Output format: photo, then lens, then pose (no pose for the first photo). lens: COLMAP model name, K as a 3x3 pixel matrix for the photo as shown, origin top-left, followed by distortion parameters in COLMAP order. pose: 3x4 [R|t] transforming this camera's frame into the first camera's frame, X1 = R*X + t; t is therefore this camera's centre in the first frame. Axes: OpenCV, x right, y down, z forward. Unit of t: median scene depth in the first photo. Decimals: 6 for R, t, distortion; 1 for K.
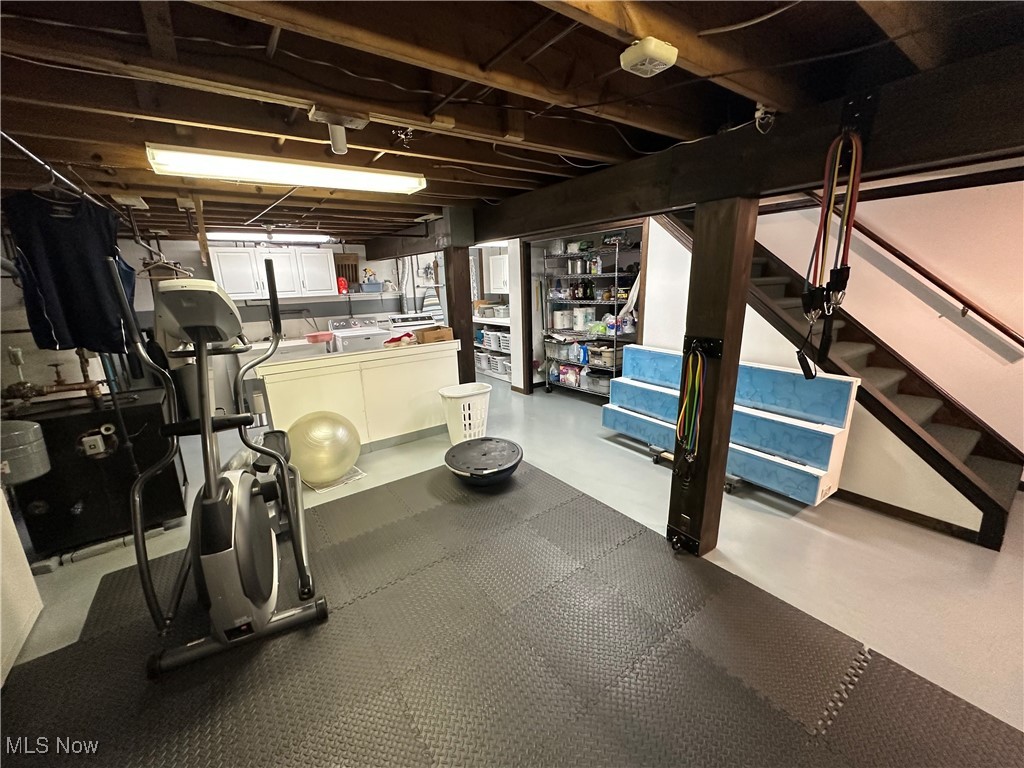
lens RADIAL K [[409.8, 0, 511.3], [0, 409.8, 383.5], [0, 0, 1]] dist [0.000240, 0.000013]
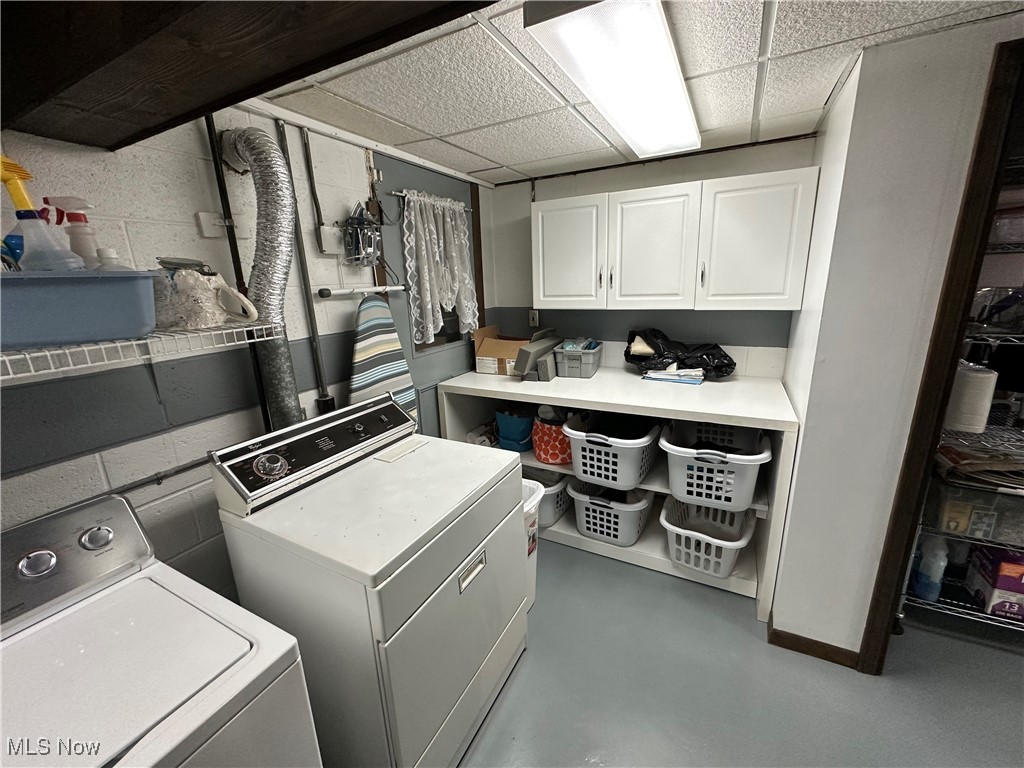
lens RADIAL K [[409.8, 0, 513.6], [0, 409.8, 380.4], [0, 0, 1]] dist [0.000240, 0.000013]
pose [[0.896800, -0.115371, 0.427129, -0.237168], [0.122403, 0.992419, 0.011063, -0.173326], [-0.425167, 0.042360, 0.904123, 0.729462]]
